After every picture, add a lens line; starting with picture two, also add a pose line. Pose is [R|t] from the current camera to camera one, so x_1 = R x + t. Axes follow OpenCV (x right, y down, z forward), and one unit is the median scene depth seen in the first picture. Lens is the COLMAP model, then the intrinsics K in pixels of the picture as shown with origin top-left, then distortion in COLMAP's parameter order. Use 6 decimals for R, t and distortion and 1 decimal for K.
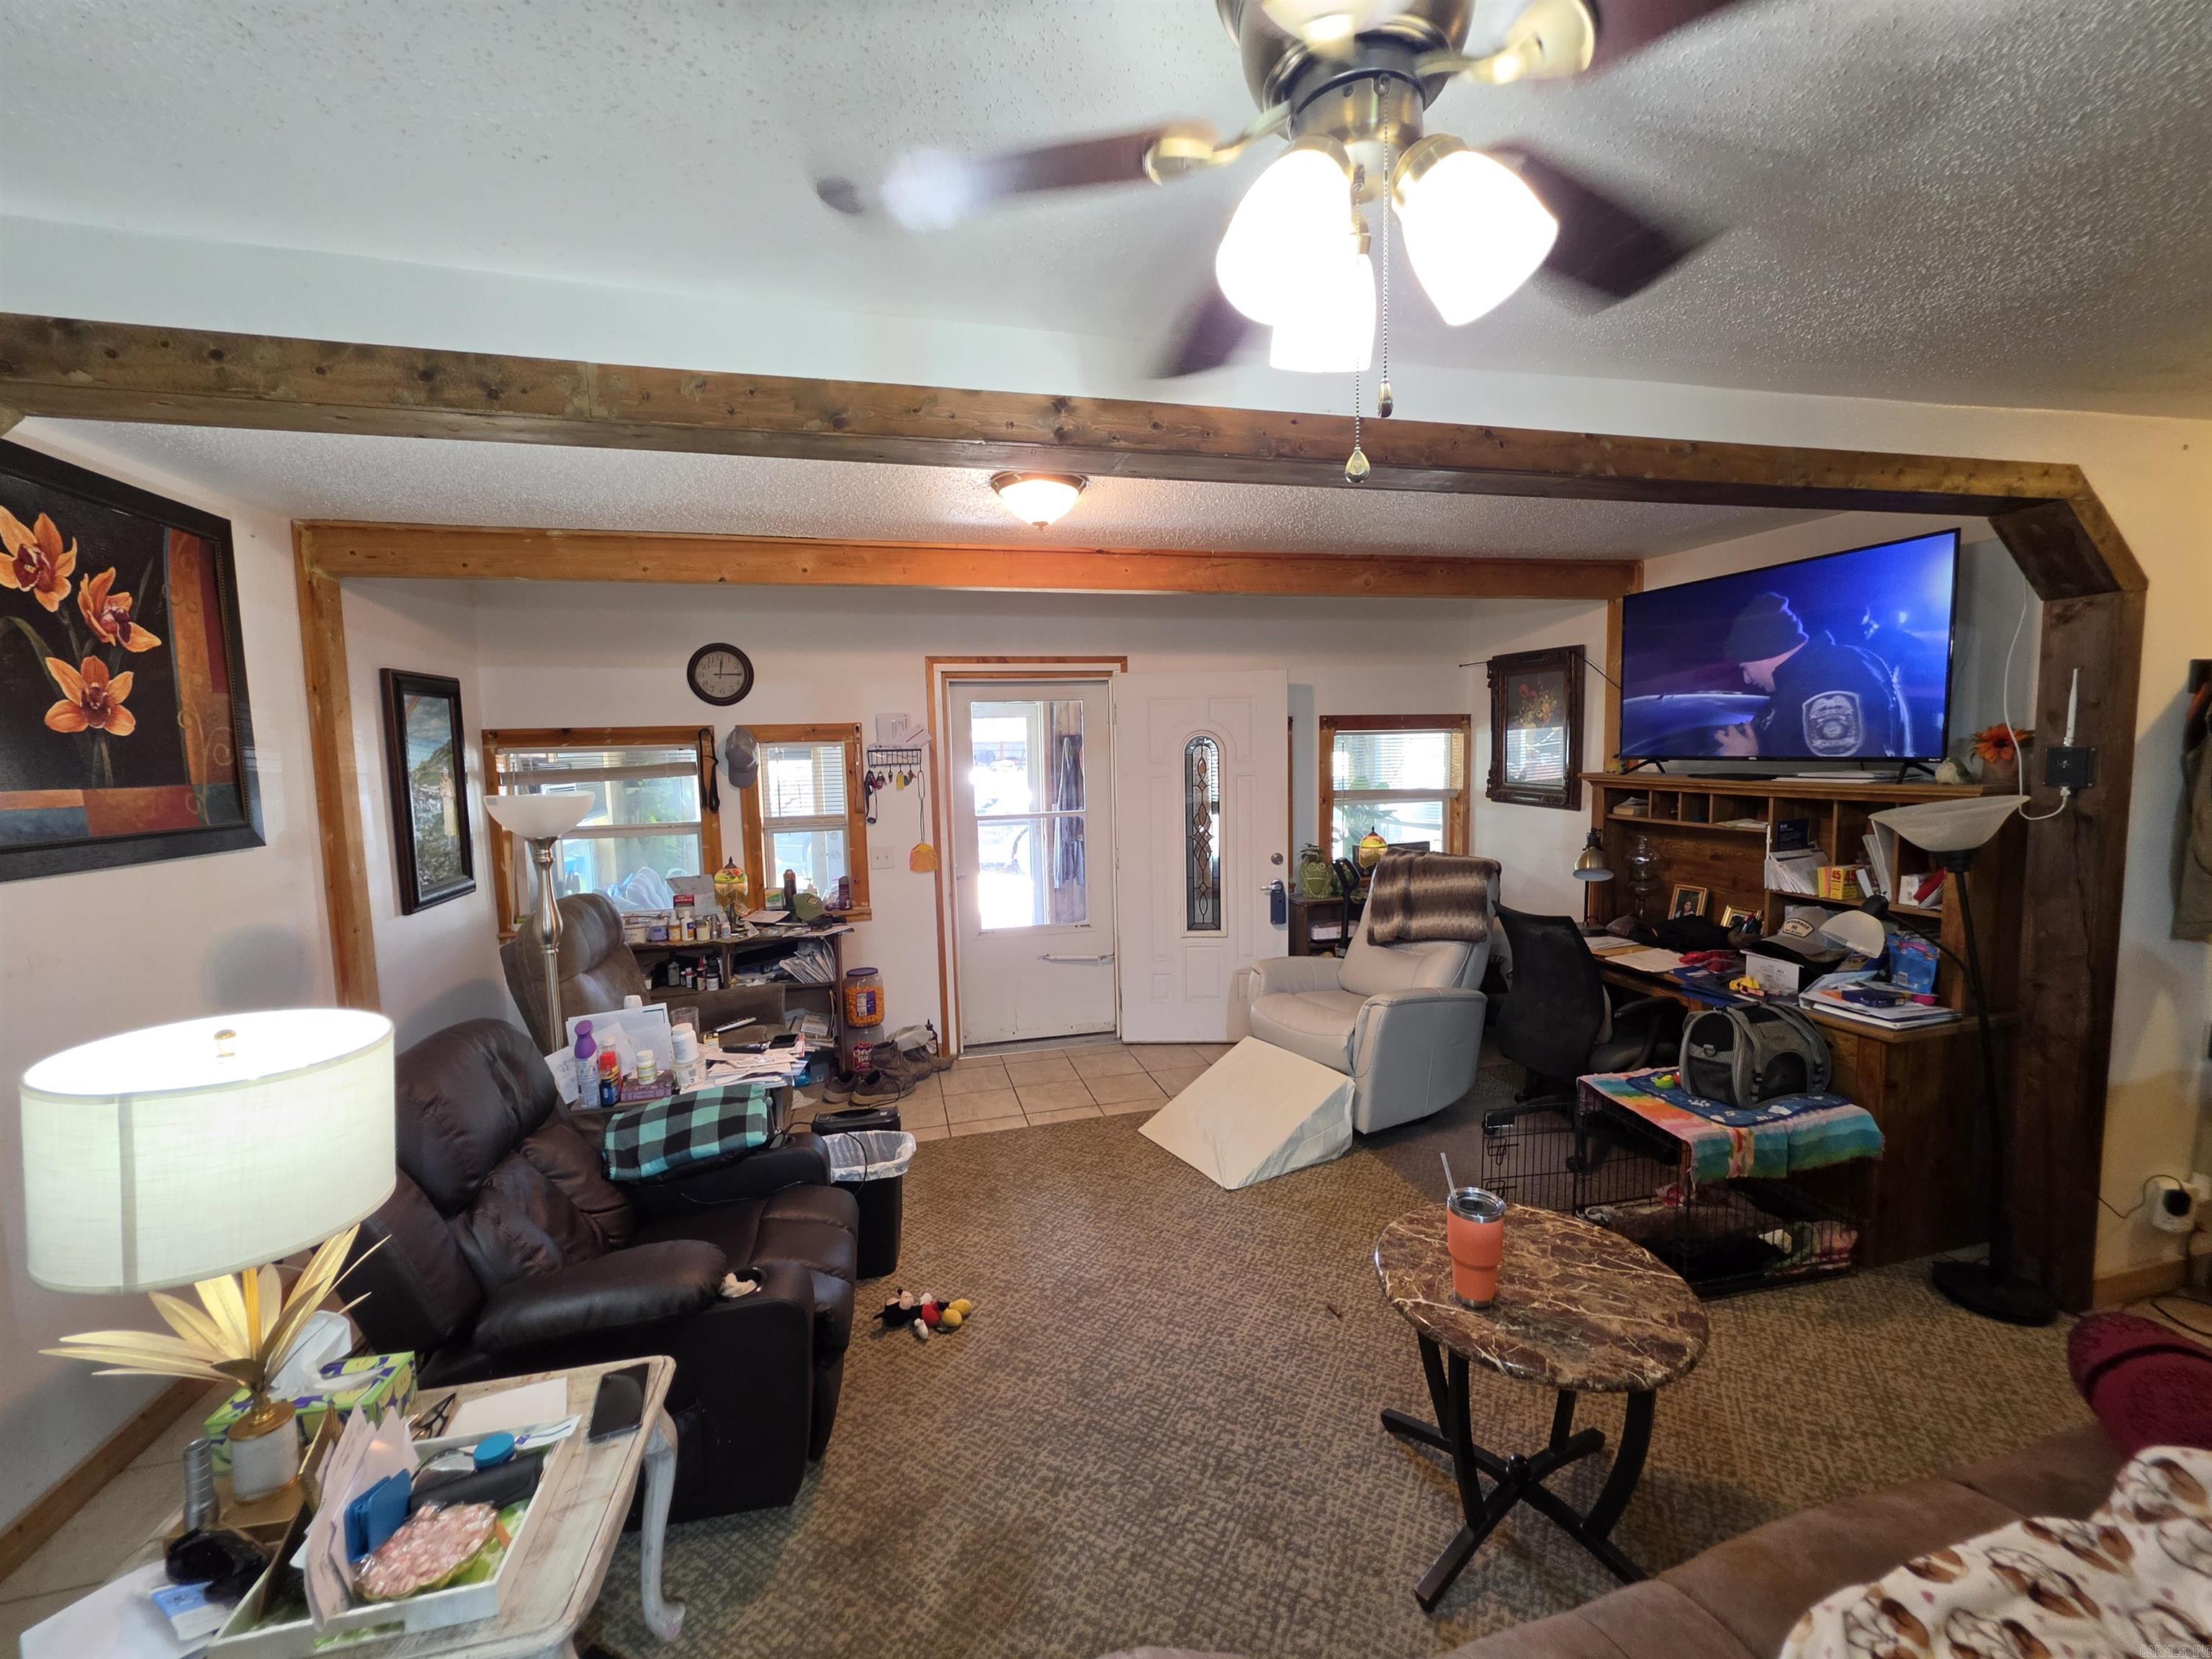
lens RADIAL K [[890.1, 0, 1100.4], [0, 890.1, 824.6], [0, 0, 1]] dist [-0.008684, 0.003270]
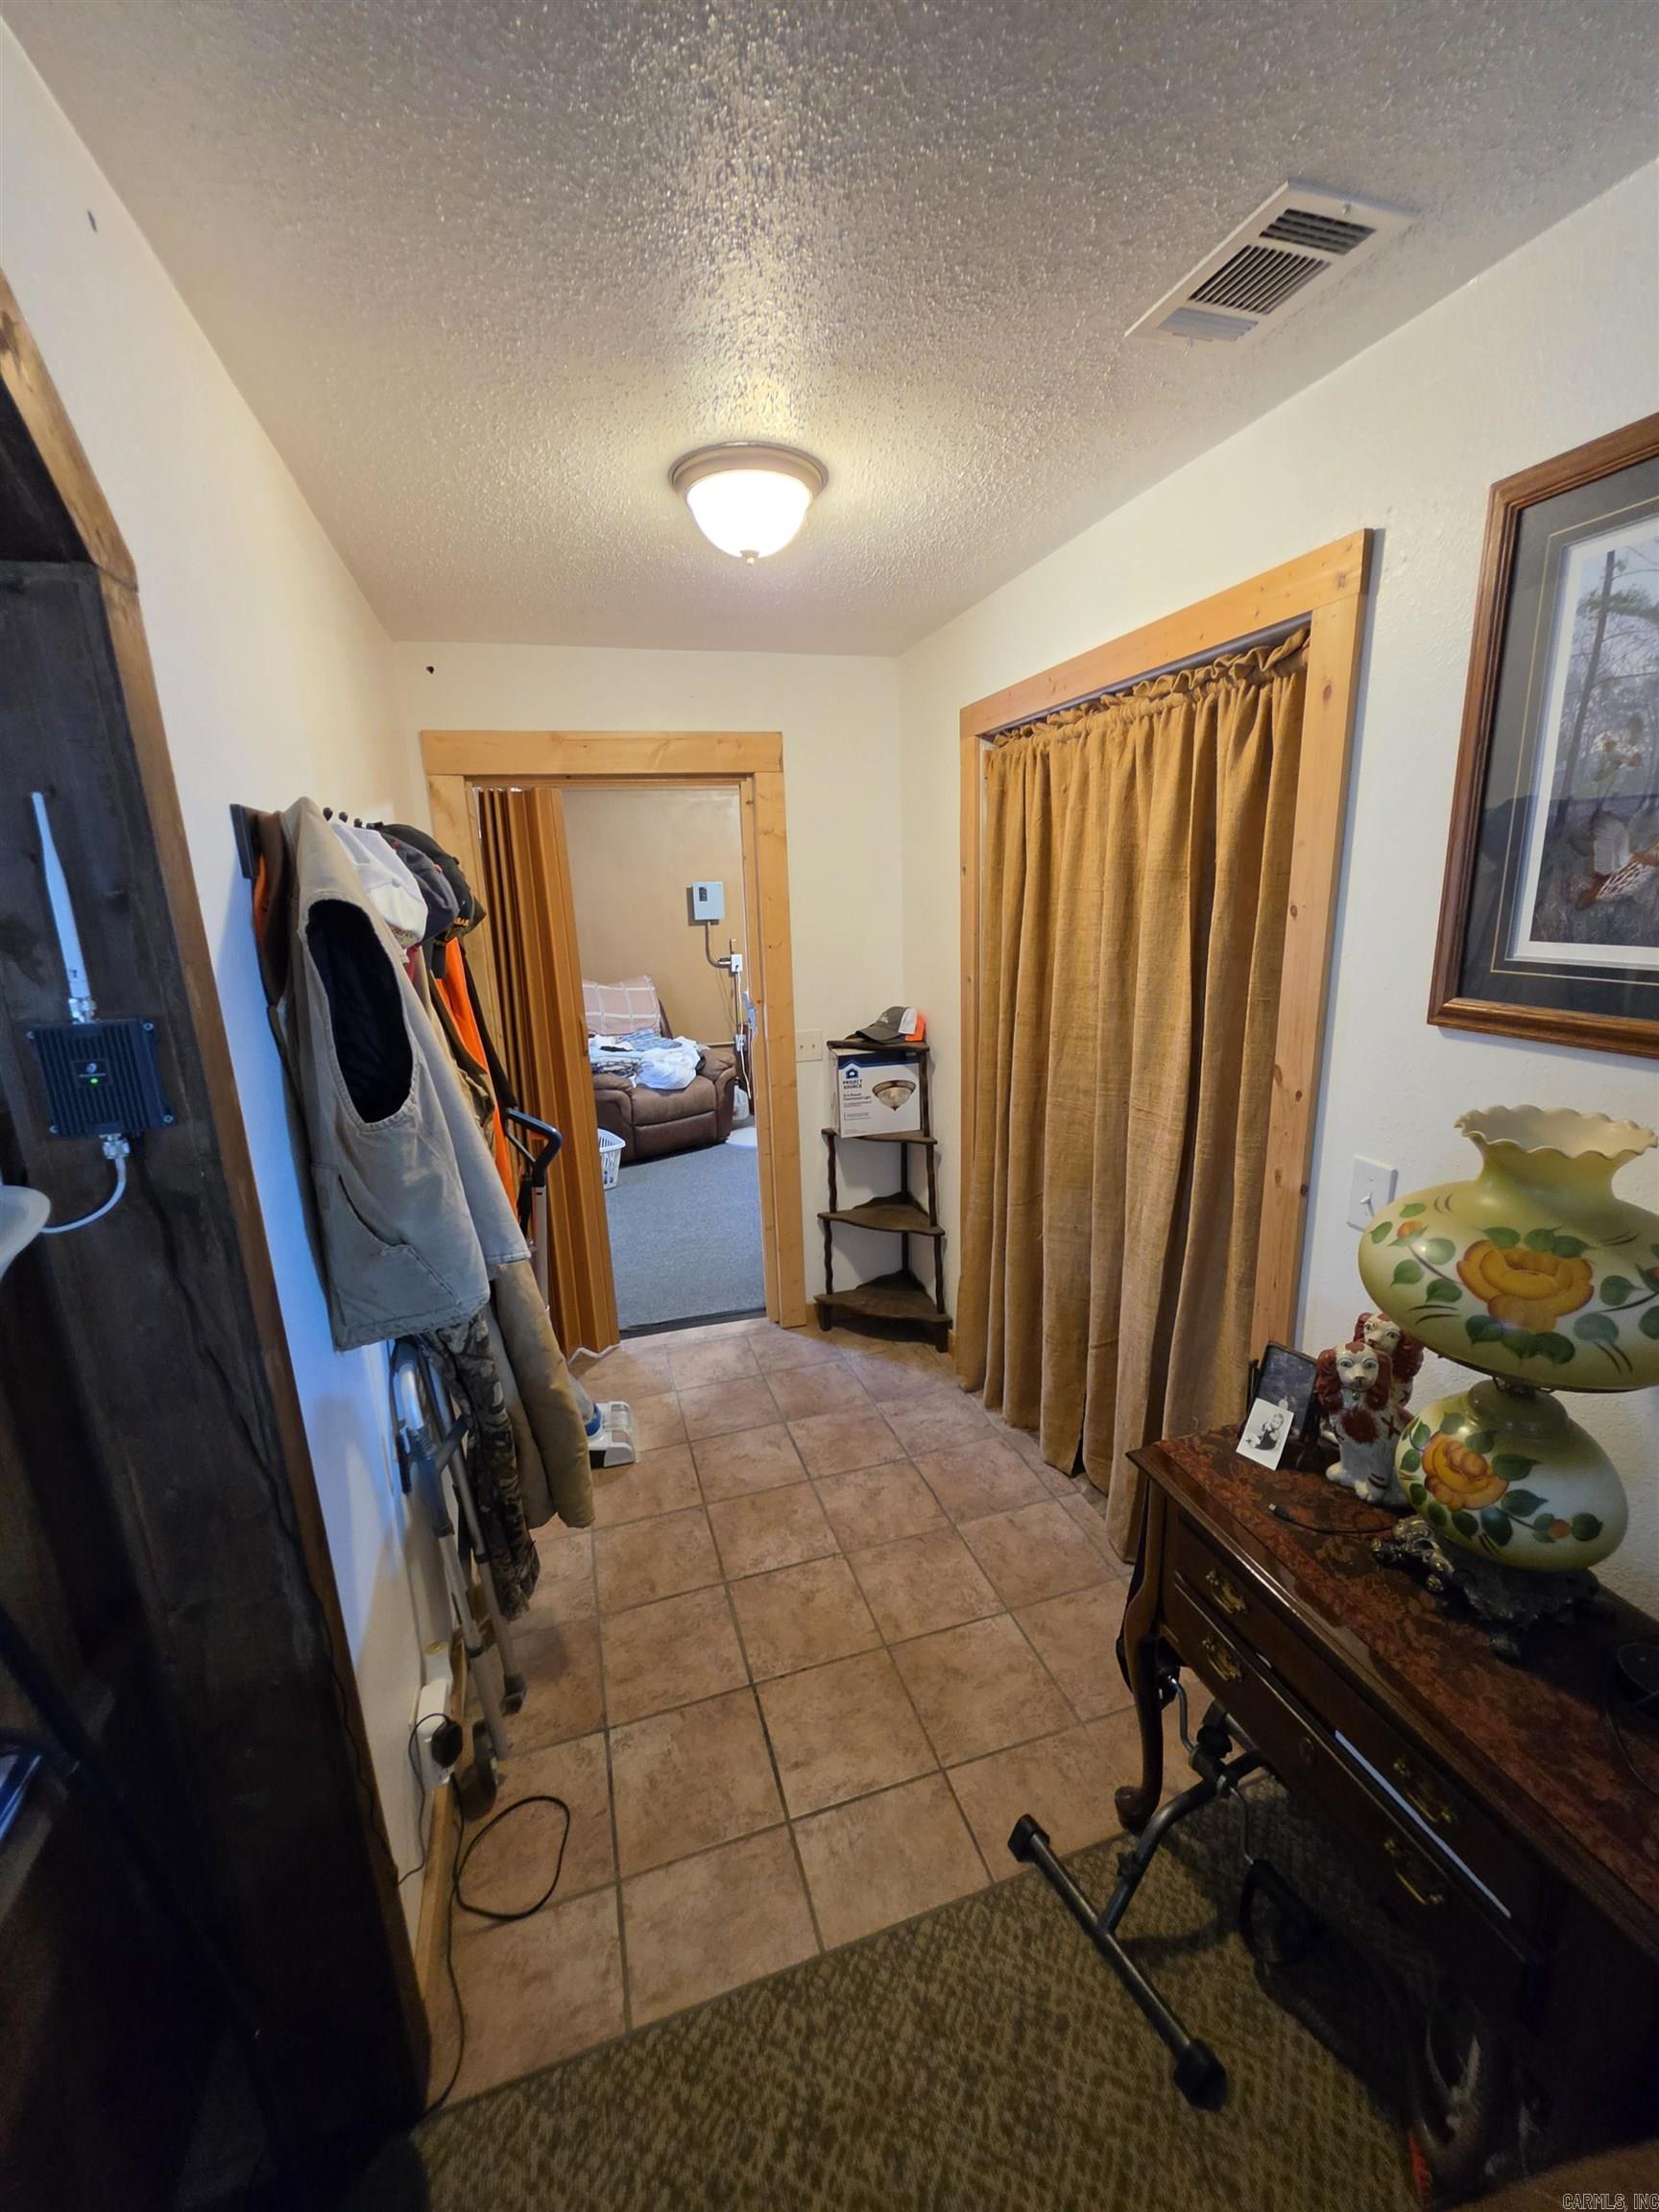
lens RADIAL K [[890.1, 0, 834.5], [0, 890.1, 1100.9], [0, 0, 1]] dist [-0.008684, 0.003270]
pose [[-0.064468, -0.206668, 0.976285, 0.444167], [0.121531, 0.969412, 0.213238, -0.058970], [-0.990492, 0.132396, -0.037380, 0.442084]]
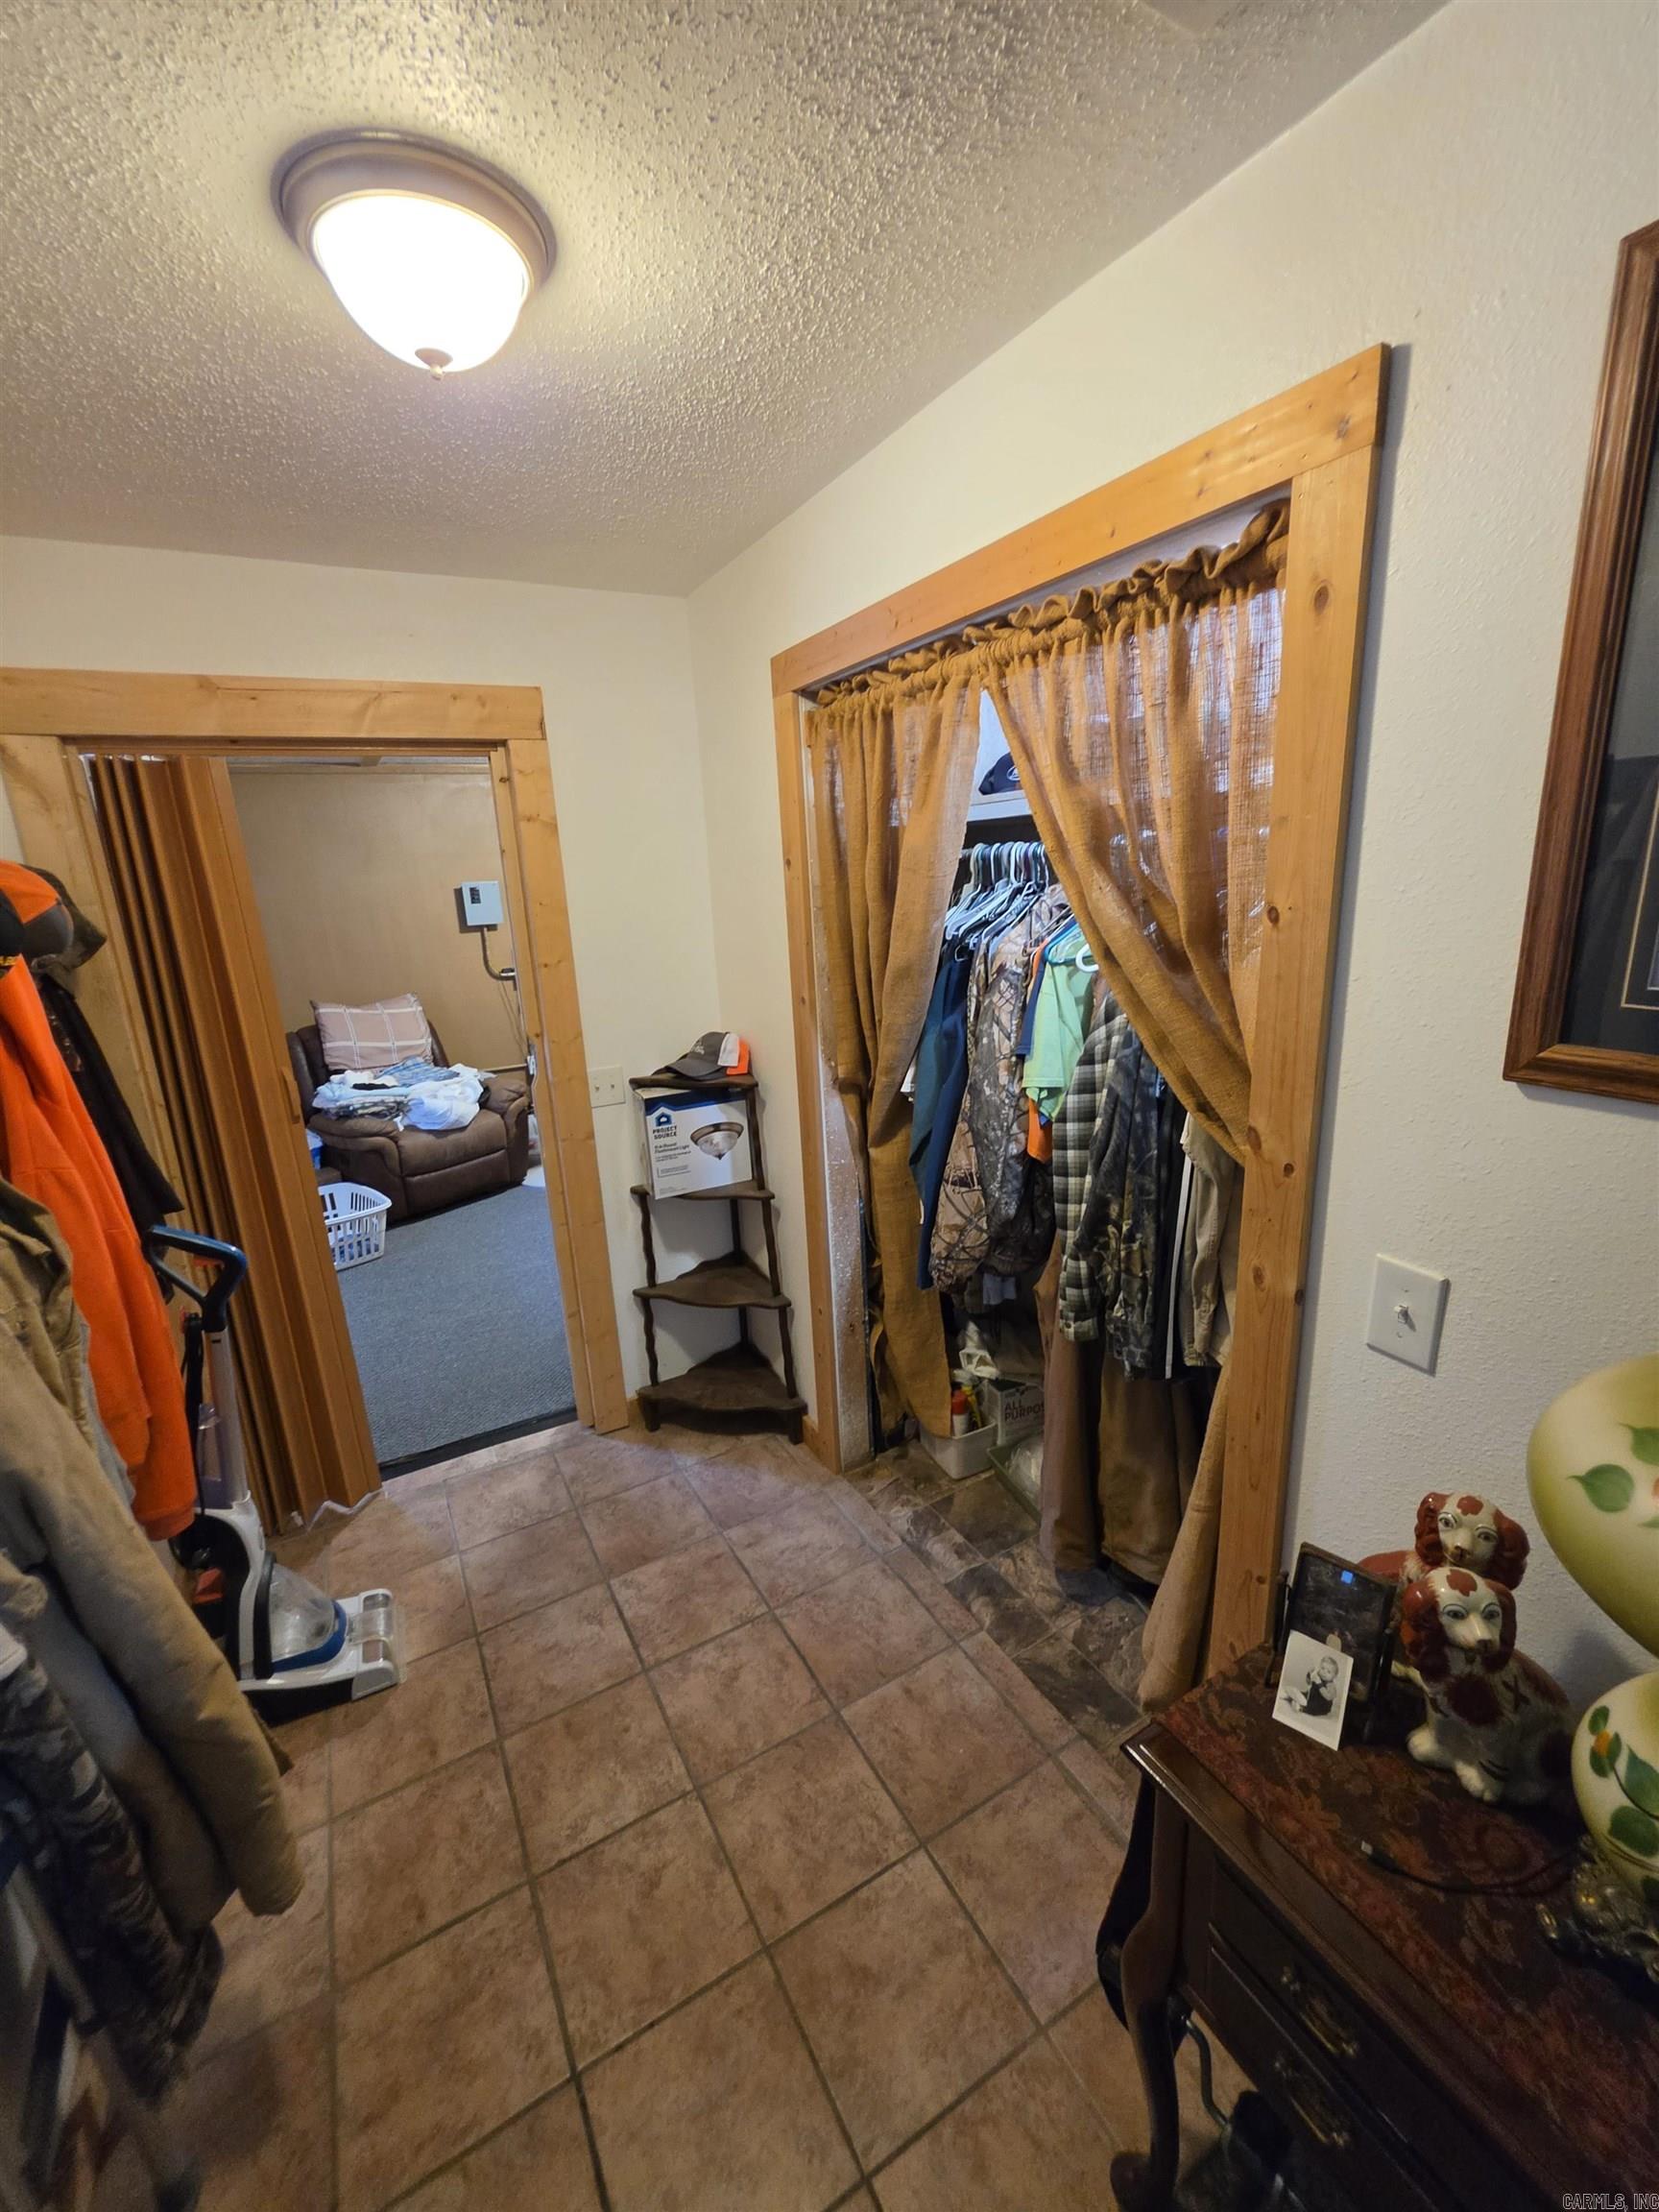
lens RADIAL K [[890.1, 0, 835.6], [0, 890.1, 1102.2], [0, 0, 1]] dist [-0.008684, 0.003270]
pose [[-0.275480, -0.203379, 0.939547, 0.594967], [0.140228, 0.958408, 0.248577, -0.064508], [-0.951024, 0.200229, -0.235503, 0.423975]]
